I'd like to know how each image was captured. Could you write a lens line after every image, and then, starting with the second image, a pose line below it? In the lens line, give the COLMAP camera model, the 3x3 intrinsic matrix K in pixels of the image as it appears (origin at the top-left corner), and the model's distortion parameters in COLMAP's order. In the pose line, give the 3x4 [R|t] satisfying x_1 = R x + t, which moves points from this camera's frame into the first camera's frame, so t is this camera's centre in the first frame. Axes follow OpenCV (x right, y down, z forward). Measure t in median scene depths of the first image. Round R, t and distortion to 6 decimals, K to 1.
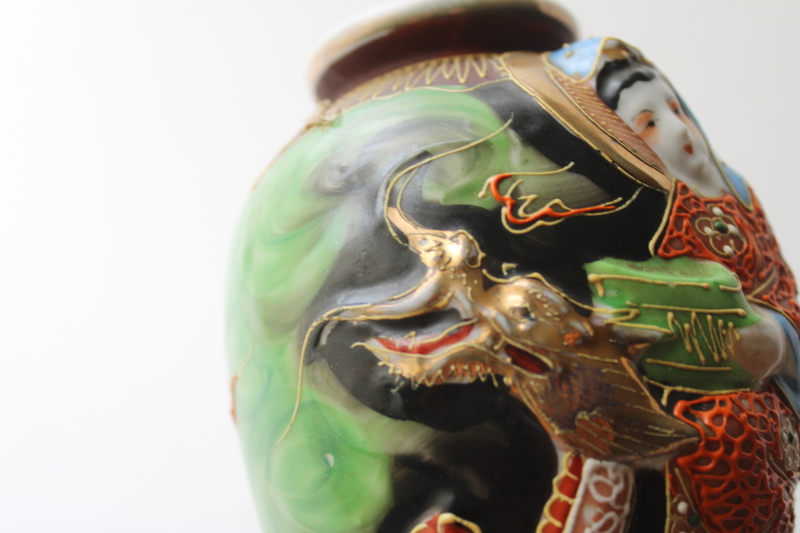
lens RADIAL K [[1173.0, 0, 400.0], [0, 1173.0, 266.5], [0, 0, 1]] dist [-0.090399, -0.037923]
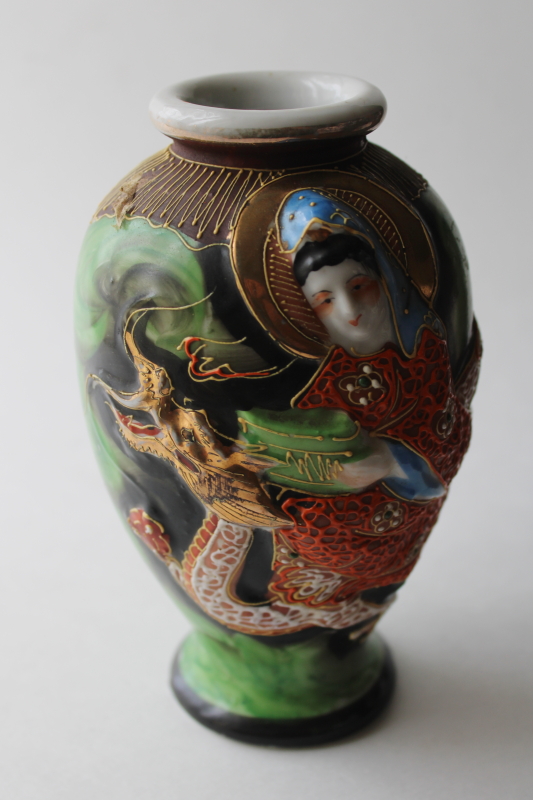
lens RADIAL K [[1173.0, 0, 266.5], [0, 1173.0, 400.0], [0, 0, 1]] dist [-0.090399, -0.037923]
pose [[0.927122, 0.268579, -0.261363, 0.567882], [-0.038737, 0.762357, 0.645997, -0.955123], [0.372753, -0.588793, 0.717201, -0.033768]]
